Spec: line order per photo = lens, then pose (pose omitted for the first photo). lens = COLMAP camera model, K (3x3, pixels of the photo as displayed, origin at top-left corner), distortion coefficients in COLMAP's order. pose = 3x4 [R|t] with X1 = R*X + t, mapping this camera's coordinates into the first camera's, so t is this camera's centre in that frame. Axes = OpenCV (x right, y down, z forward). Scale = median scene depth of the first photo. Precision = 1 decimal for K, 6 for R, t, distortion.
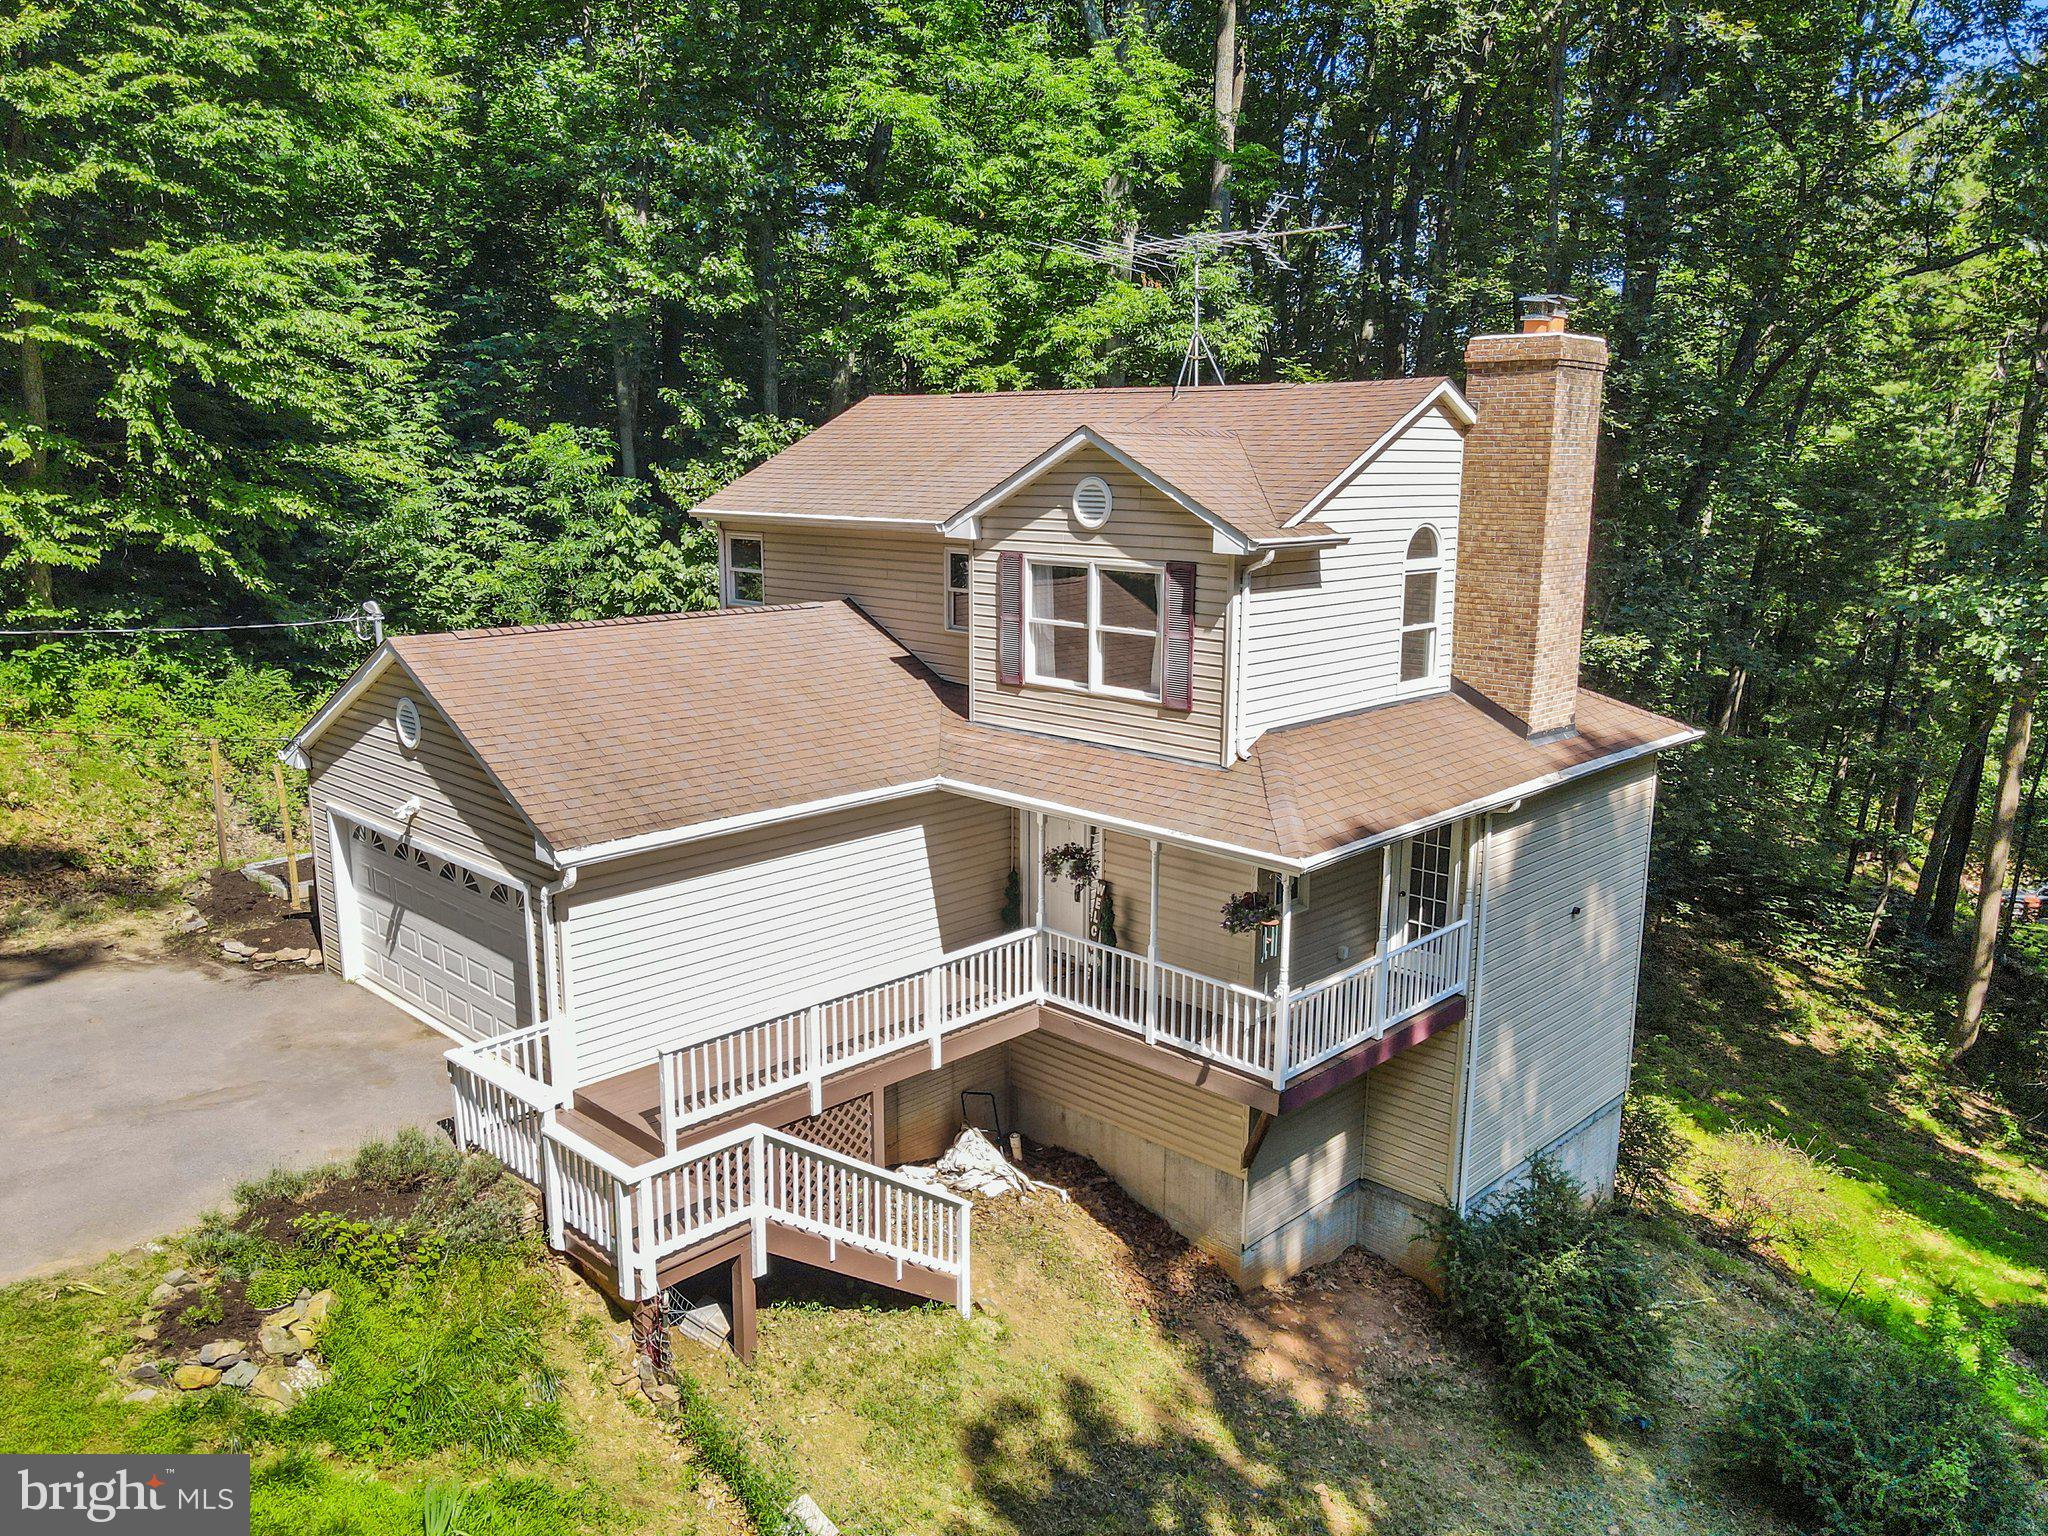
lens RADIAL K [[1501.3, 0, 1029.2], [0, 1501.3, 772.3], [0, 0, 1]] dist [-0.000625, 0.036185]
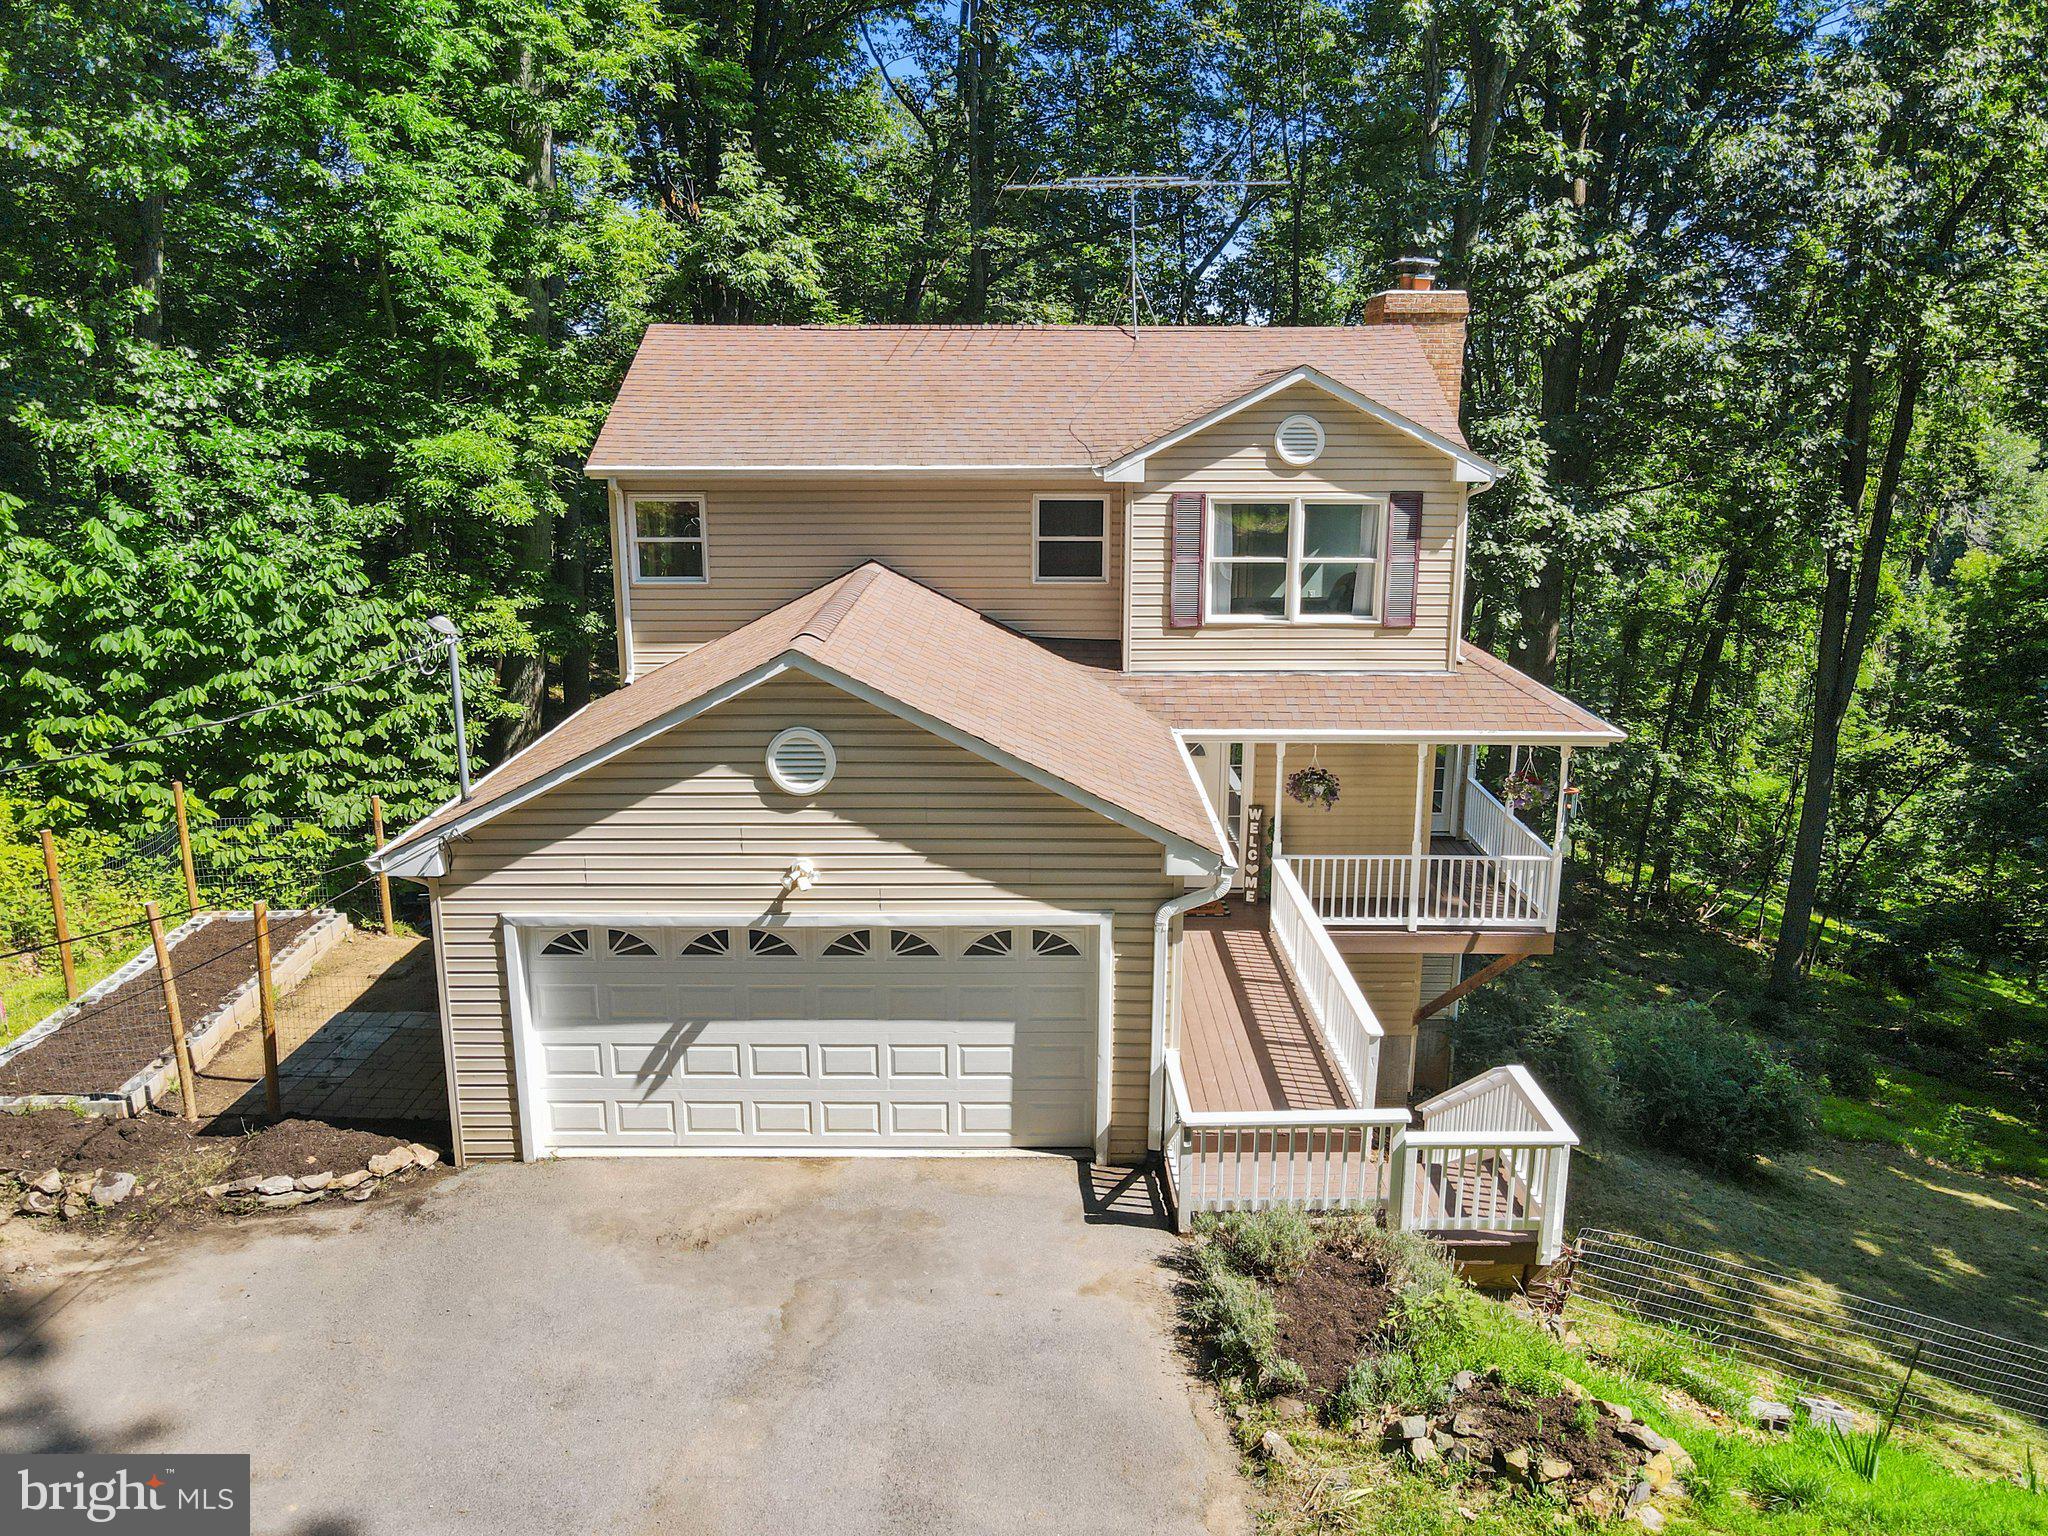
lens RADIAL K [[1501.3, 0, 1029.2], [0, 1501.3, 772.3], [0, 0, 1]] dist [-0.000625, 0.036185]
pose [[0.712538, -0.174568, 0.679570, -0.775342], [0.148125, 0.984151, 0.097498, -0.076295], [-0.685819, 0.031191, 0.727103, 0.352688]]
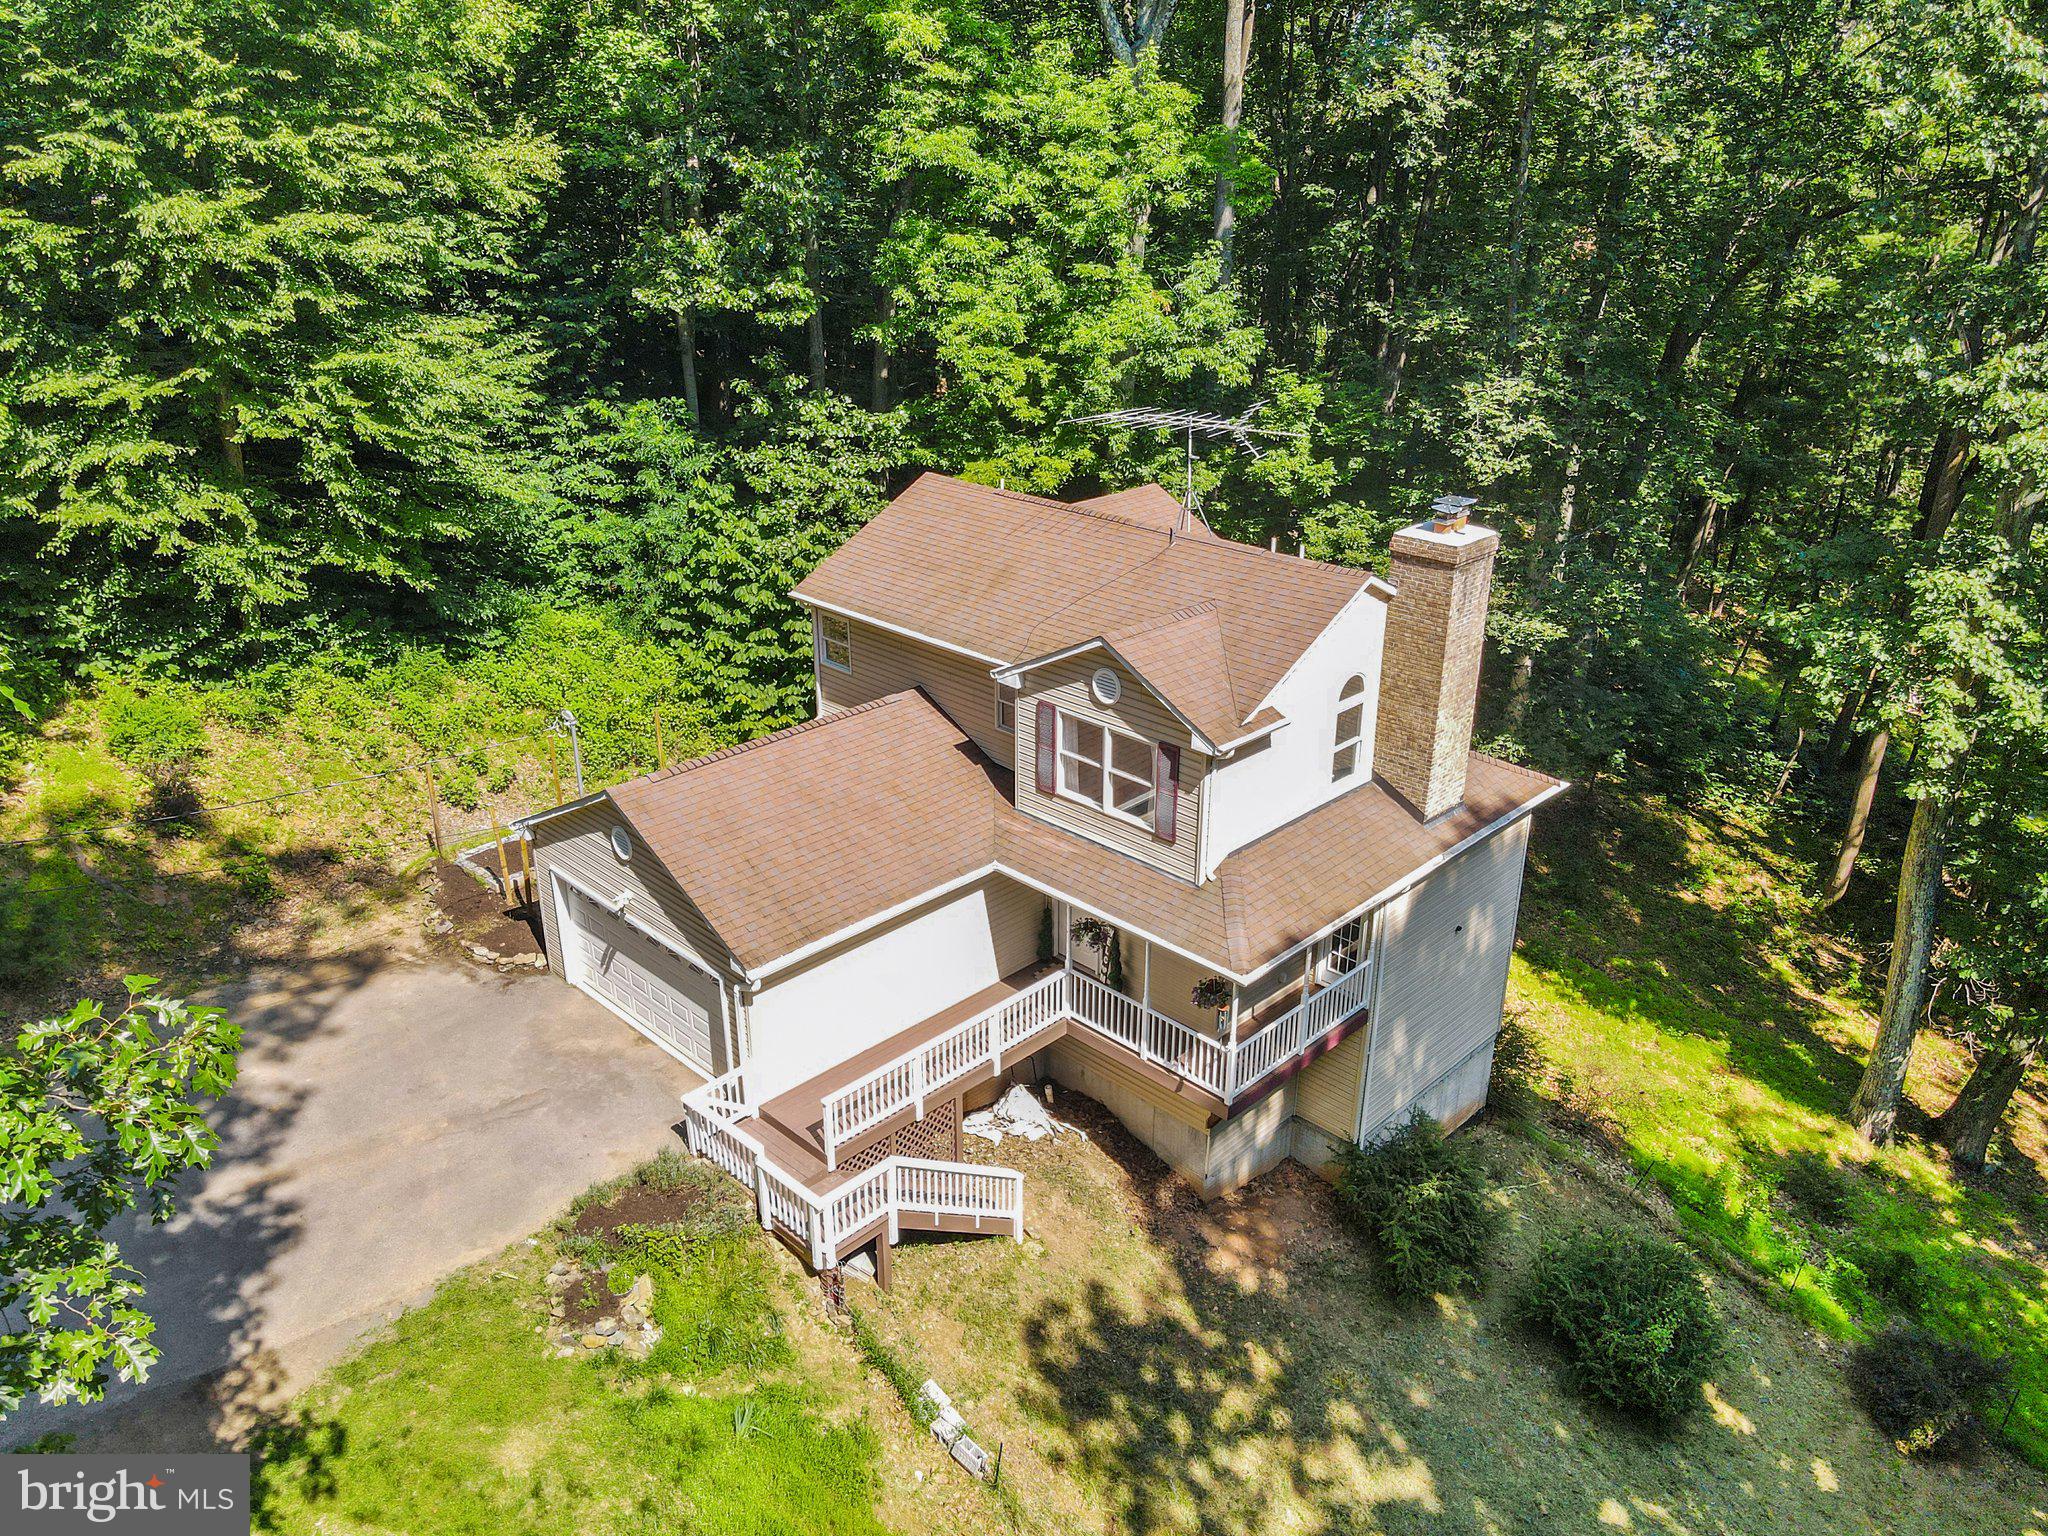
lens RADIAL K [[1501.3, 0, 1029.2], [0, 1501.3, 772.3], [0, 0, 1]] dist [-0.000625, 0.036185]
pose [[0.999960, -0.001263, -0.008840, -0.015870], [0.003010, 0.979673, 0.200578, -0.351224], [0.008407, -0.200597, 0.979638, -0.340527]]
